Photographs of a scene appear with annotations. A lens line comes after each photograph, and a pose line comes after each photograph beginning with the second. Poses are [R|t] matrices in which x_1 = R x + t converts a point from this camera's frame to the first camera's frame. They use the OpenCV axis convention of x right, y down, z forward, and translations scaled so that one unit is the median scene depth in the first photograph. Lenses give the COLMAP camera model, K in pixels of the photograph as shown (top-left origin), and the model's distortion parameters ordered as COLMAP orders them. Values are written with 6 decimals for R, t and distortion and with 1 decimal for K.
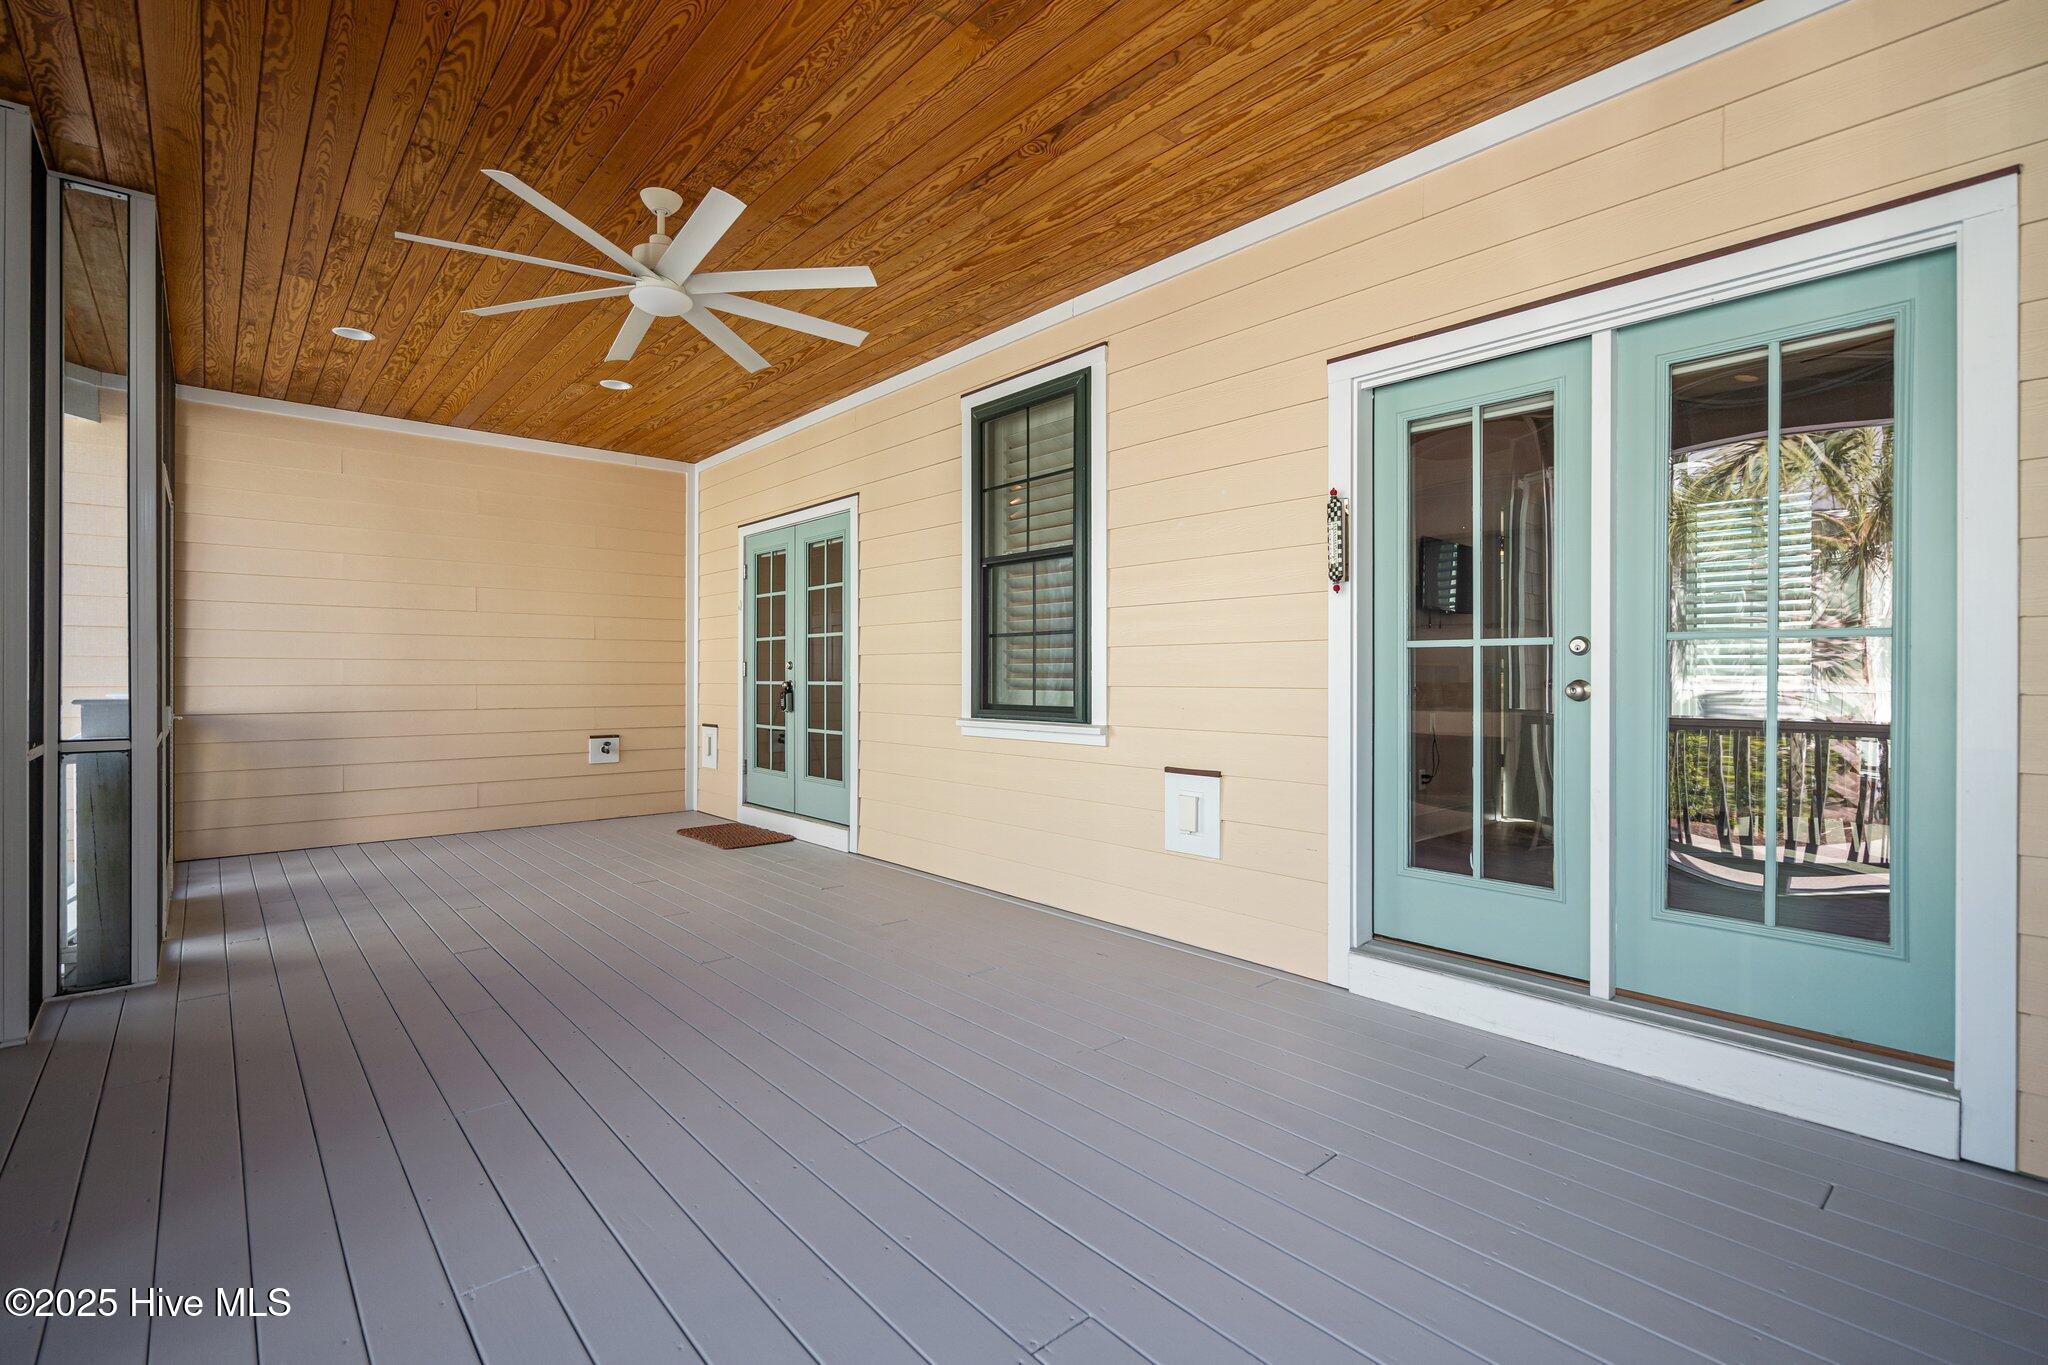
lens RADIAL K [[934.8, 0, 1020.0], [0, 934.8, 670.8], [0, 0, 1]] dist [-0.002450, 0.001816]
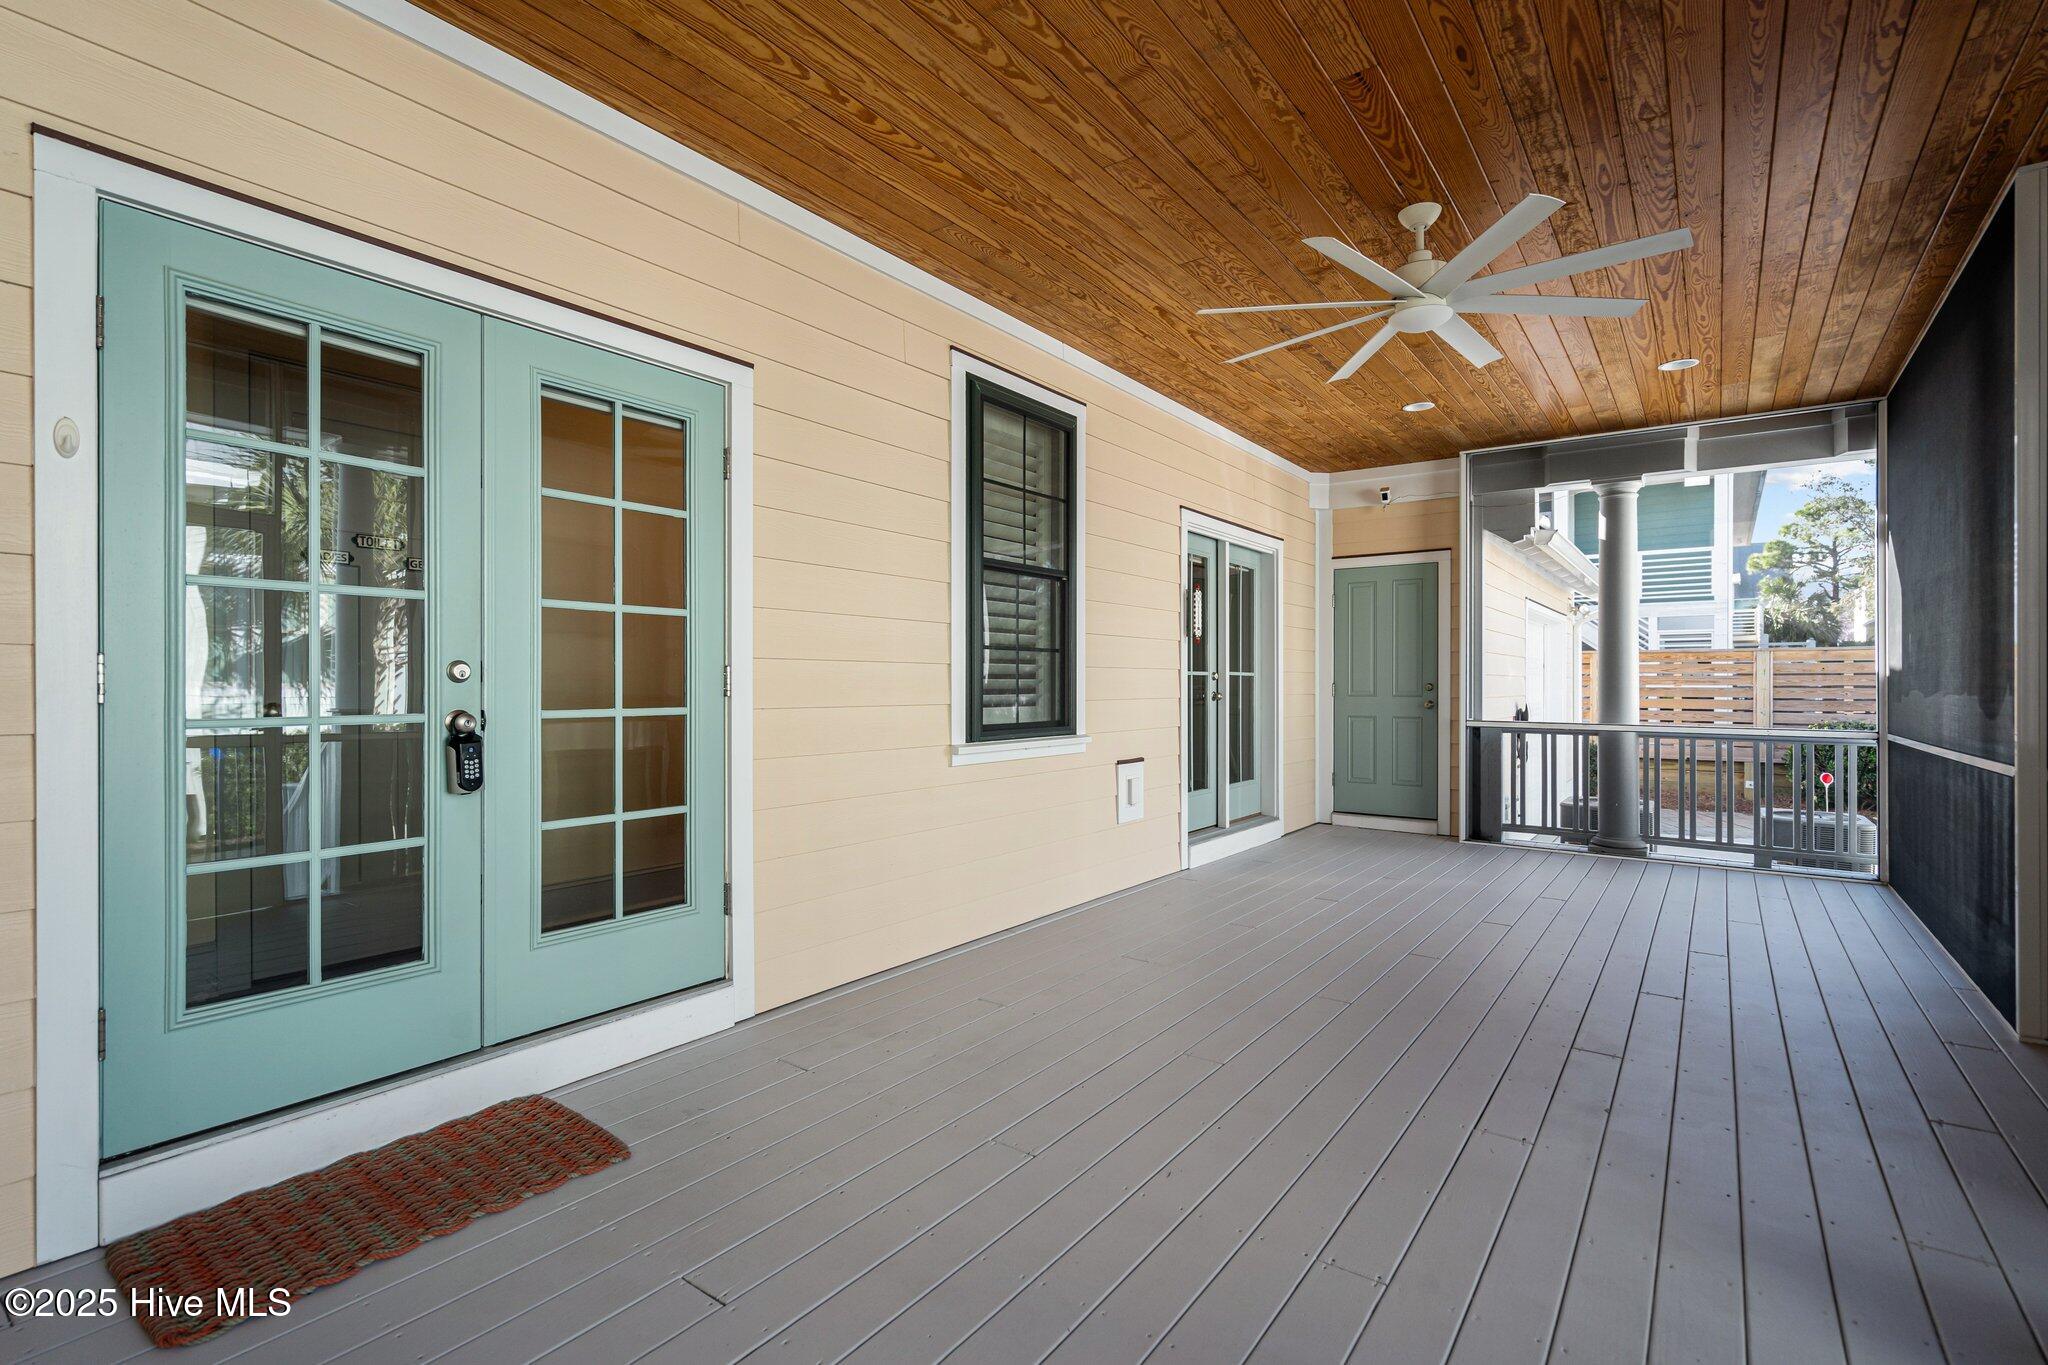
lens RADIAL K [[934.8, 0, 1031.6], [0, 934.8, 688.5], [0, 0, 1]] dist [-0.002450, 0.001816]
pose [[-0.218662, -0.004055, 0.975792, -0.936446], [-0.005127, 0.999982, 0.003006, -0.001815], [-0.975787, -0.004345, -0.218678, 1.199026]]
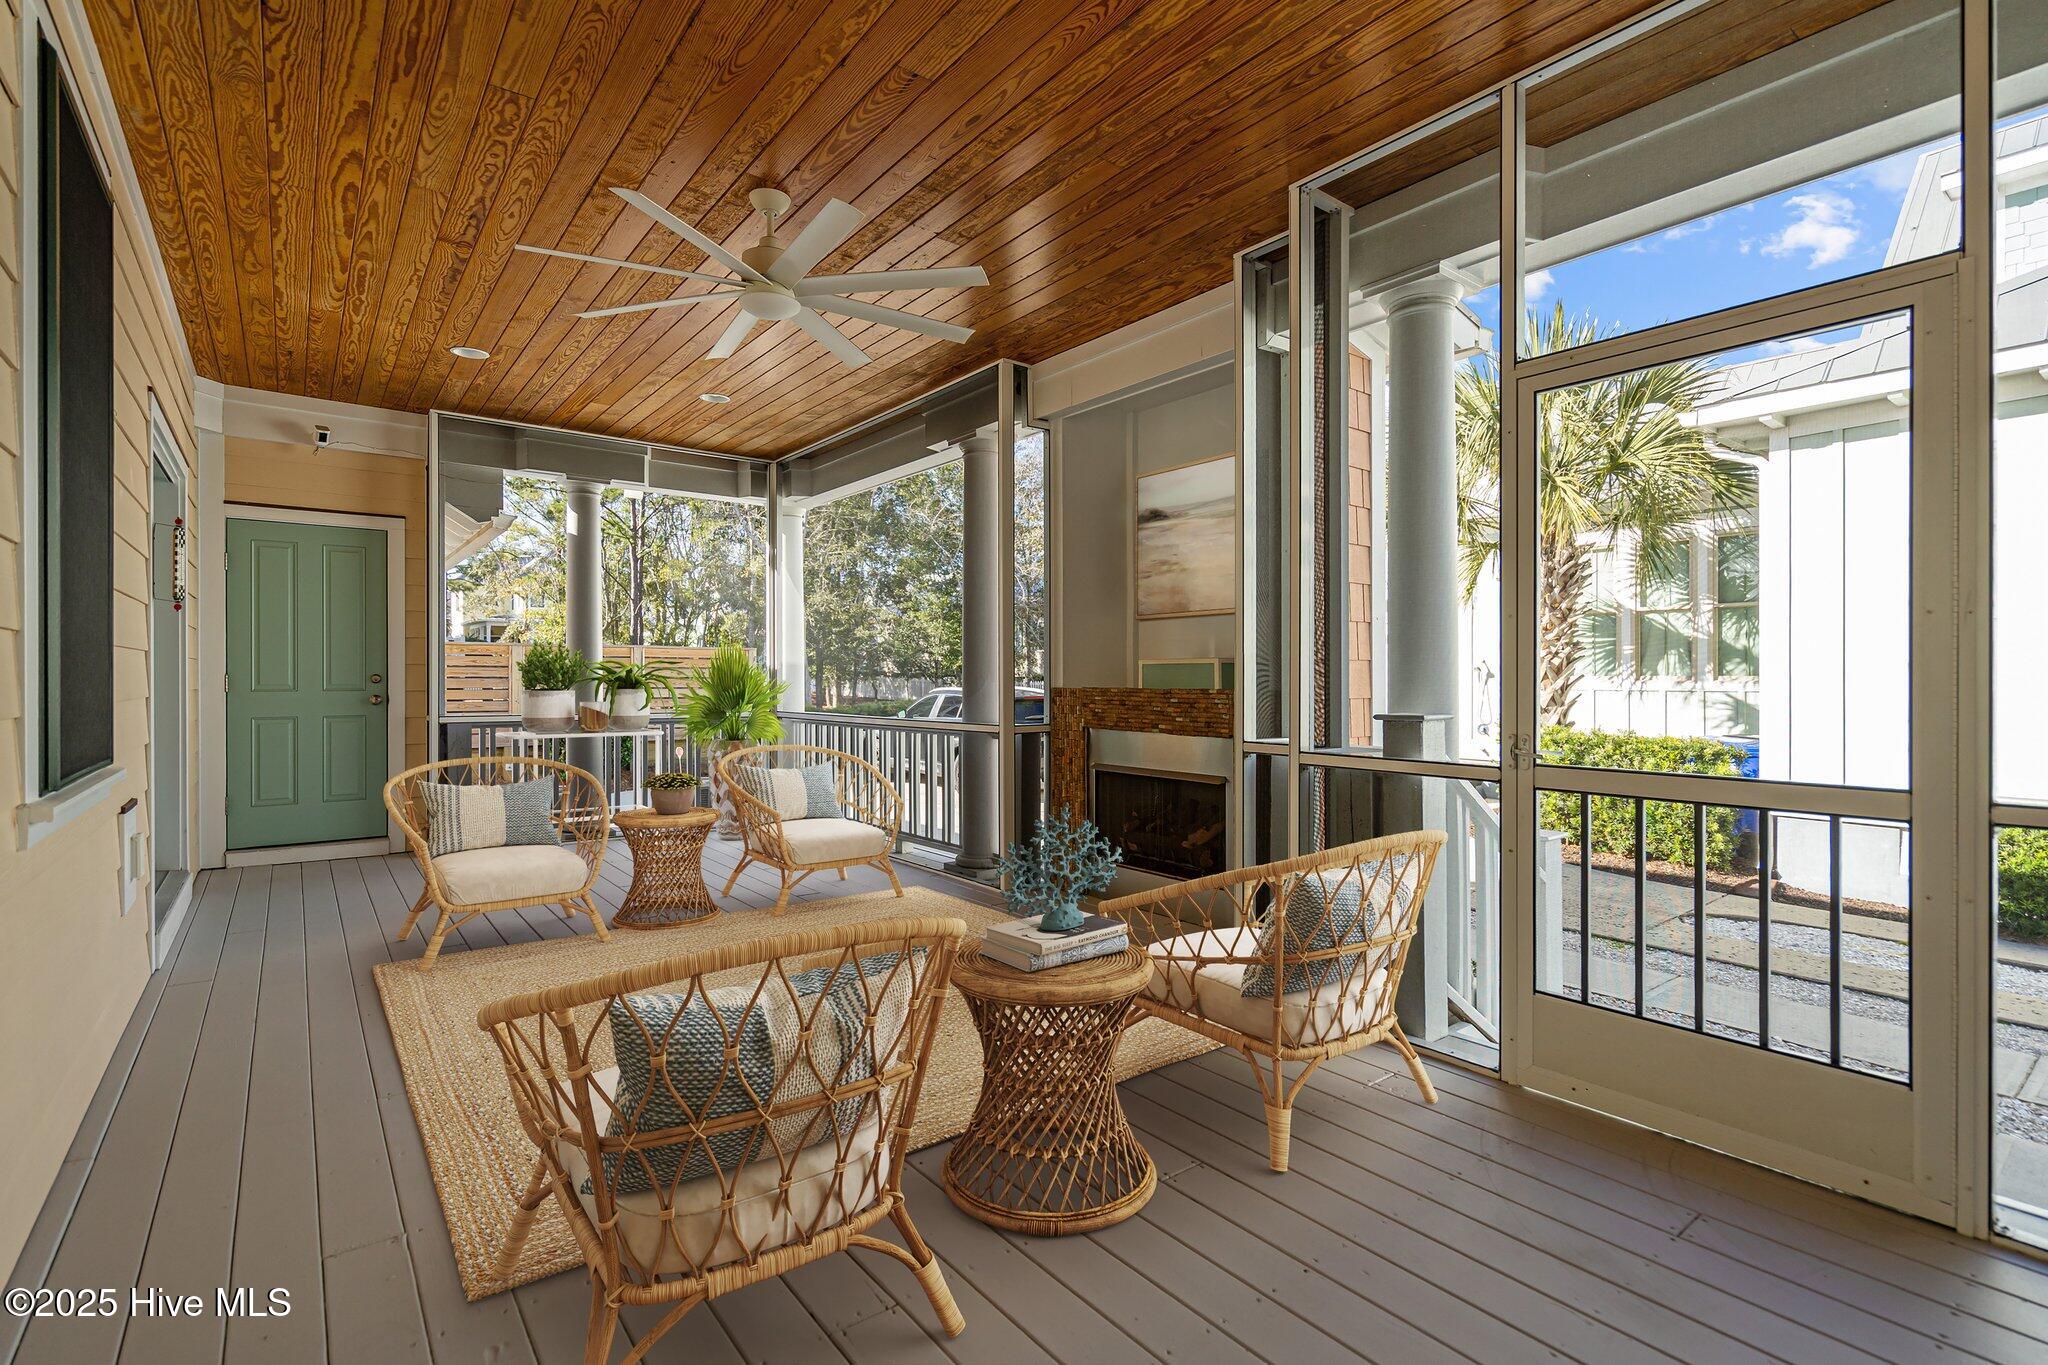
lens RADIAL K [[934.8, 0, 1028.0], [0, 934.8, 683.1], [0, 0, 1]] dist [-0.002450, 0.001816]
pose [[-0.997987, 0.001639, 0.063399, -0.531936], [0.001802, 0.999995, 0.002509, 0.001390], [-0.063394, 0.002618, -0.997985, 1.460143]]
